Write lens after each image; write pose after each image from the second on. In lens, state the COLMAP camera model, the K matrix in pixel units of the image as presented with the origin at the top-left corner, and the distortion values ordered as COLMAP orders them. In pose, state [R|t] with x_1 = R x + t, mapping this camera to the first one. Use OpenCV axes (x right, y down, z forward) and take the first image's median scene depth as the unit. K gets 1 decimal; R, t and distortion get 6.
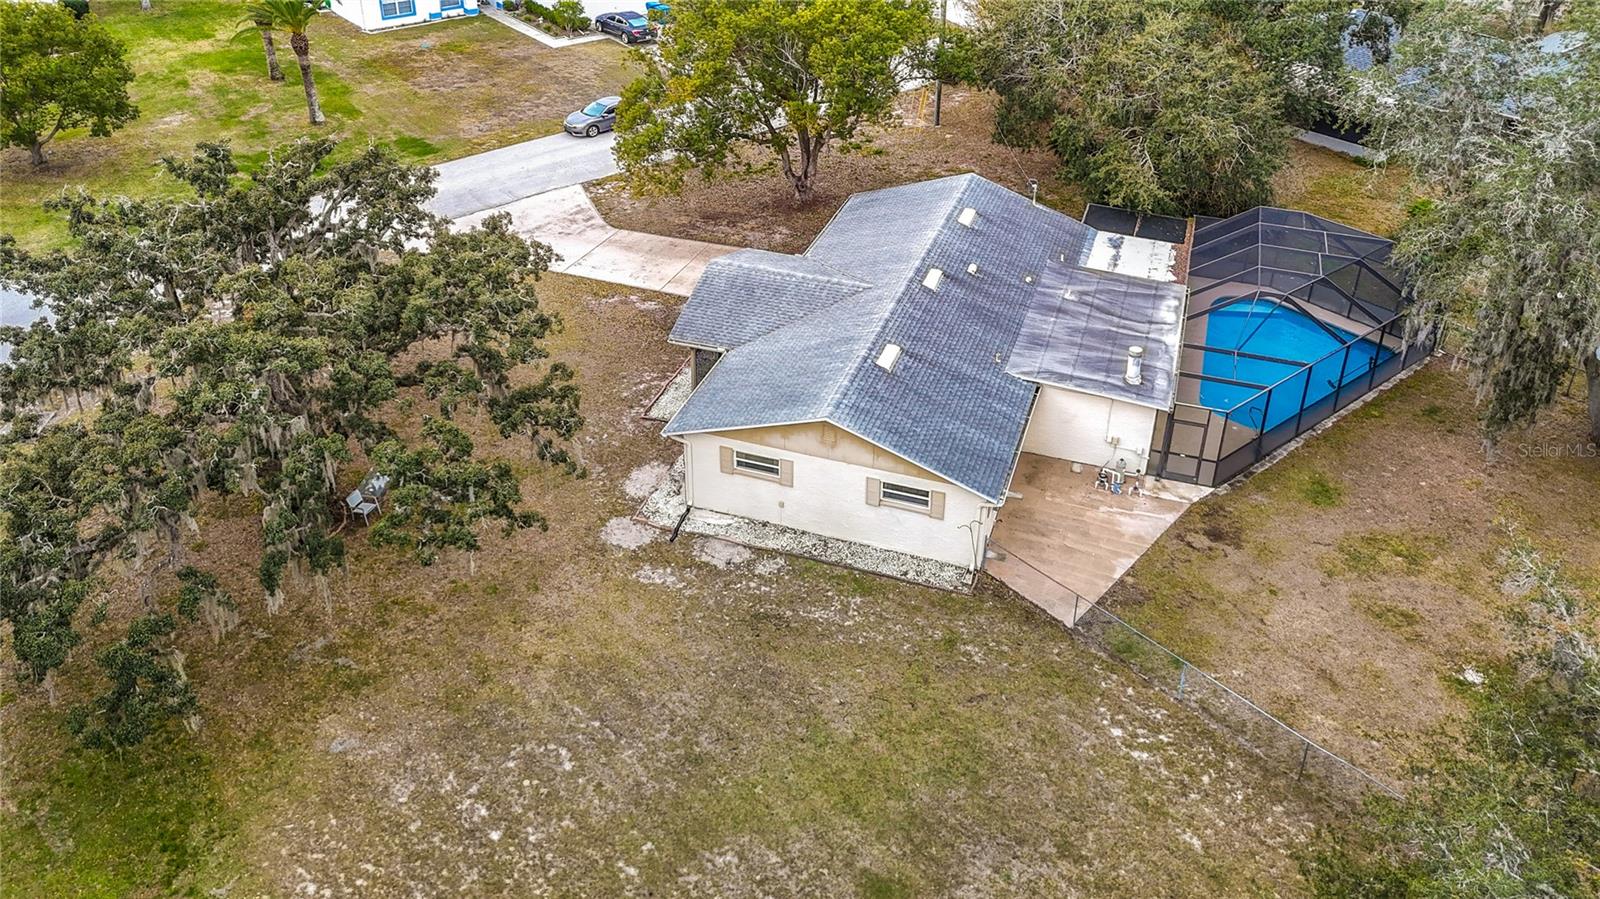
lens RADIAL K [[1187.2, 0, 793.2], [0, 1187.2, 389.1], [0, 0, 1]] dist [0.093115, -0.096820]
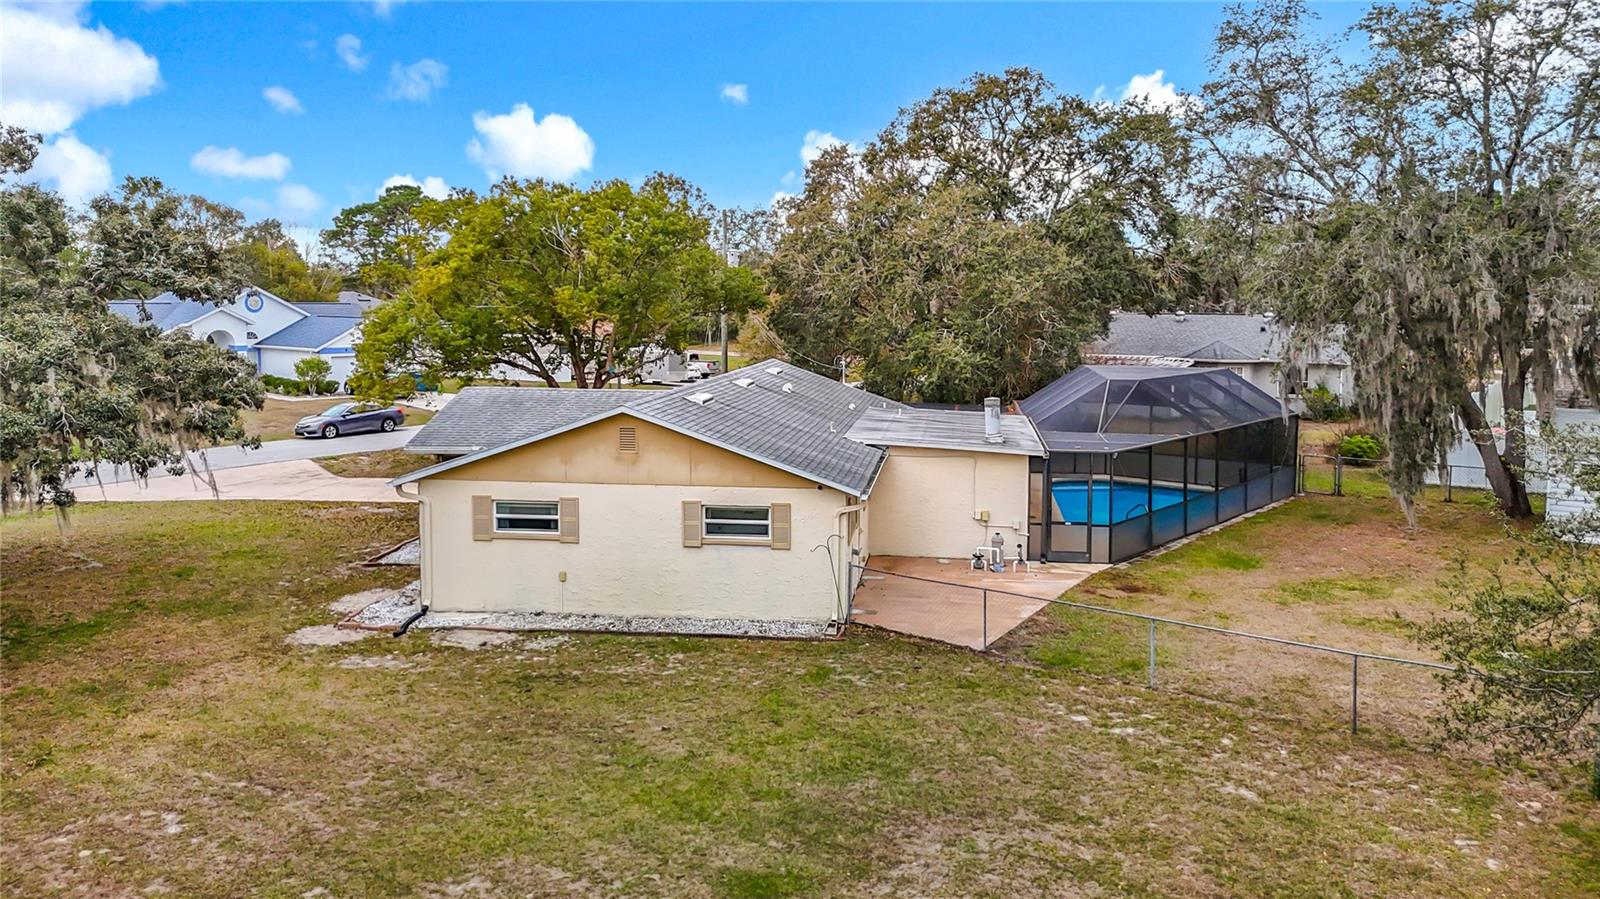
lens RADIAL K [[1189.8, 0, 800.0], [0, 1189.8, 449.5], [0, 0, 1]] dist [0.097252, -0.081912]
pose [[0.980463, -0.018574, 0.195823, -0.010801], [0.099601, 0.905350, -0.412820, 0.394847], [-0.169621, 0.424259, 0.889513, 0.356461]]
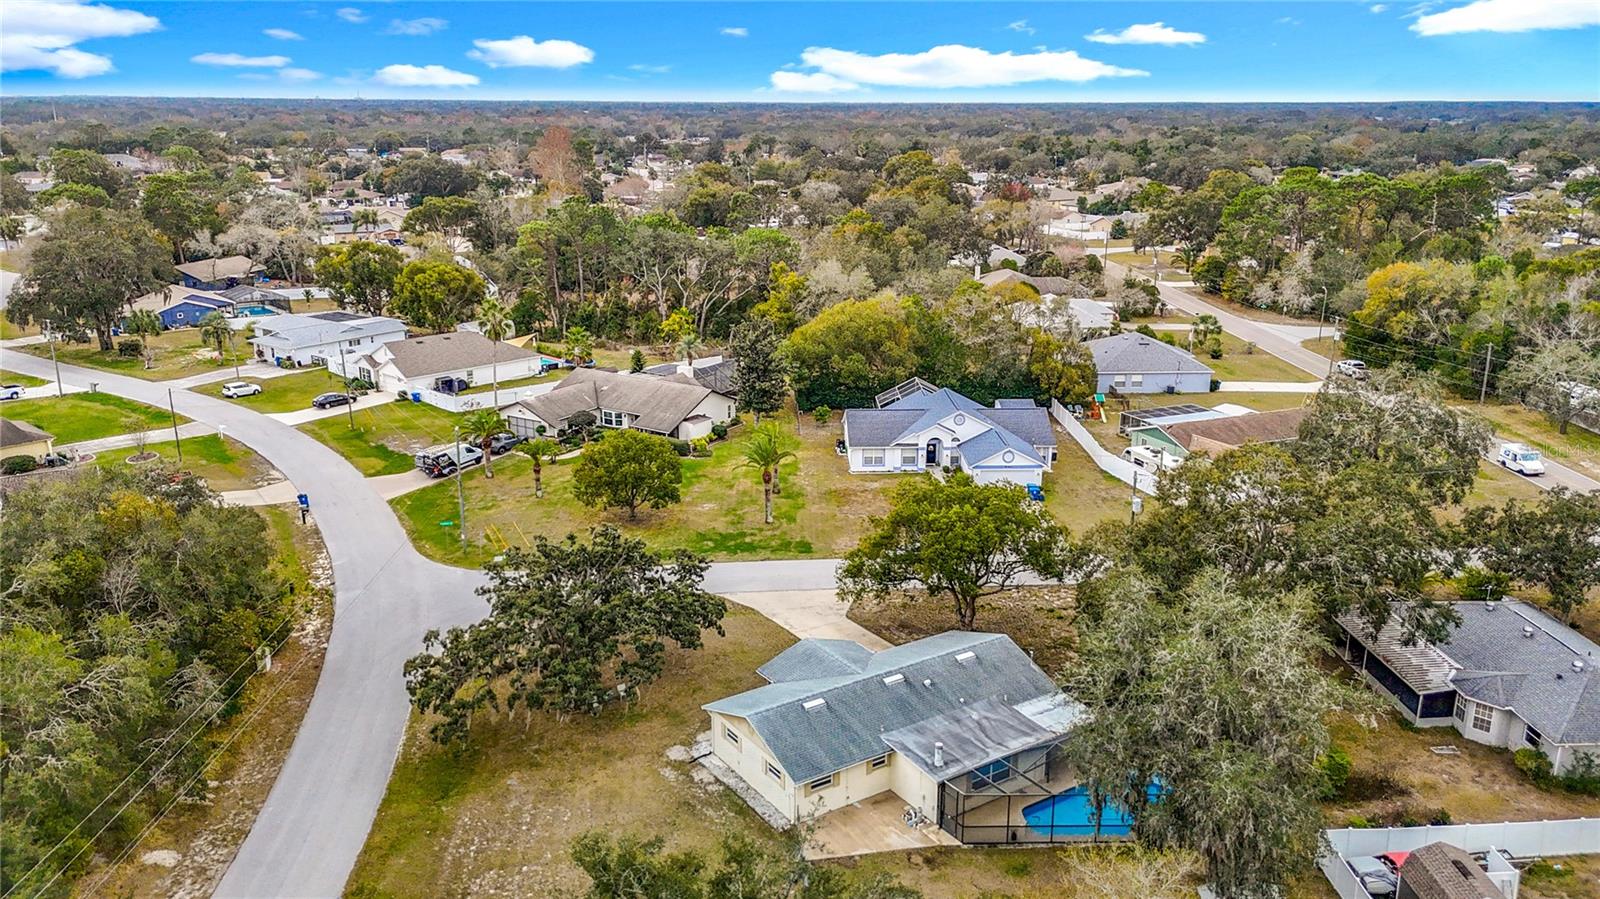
lens RADIAL K [[1187.2, 0, 793.2], [0, 1187.2, 389.1], [0, 0, 1]] dist [0.093115, -0.096820]
pose [[0.803044, 0.135287, -0.580360, 1.324228], [-0.313090, 0.924428, -0.217731, -0.083430], [0.507045, 0.356553, 0.784713, -0.859094]]
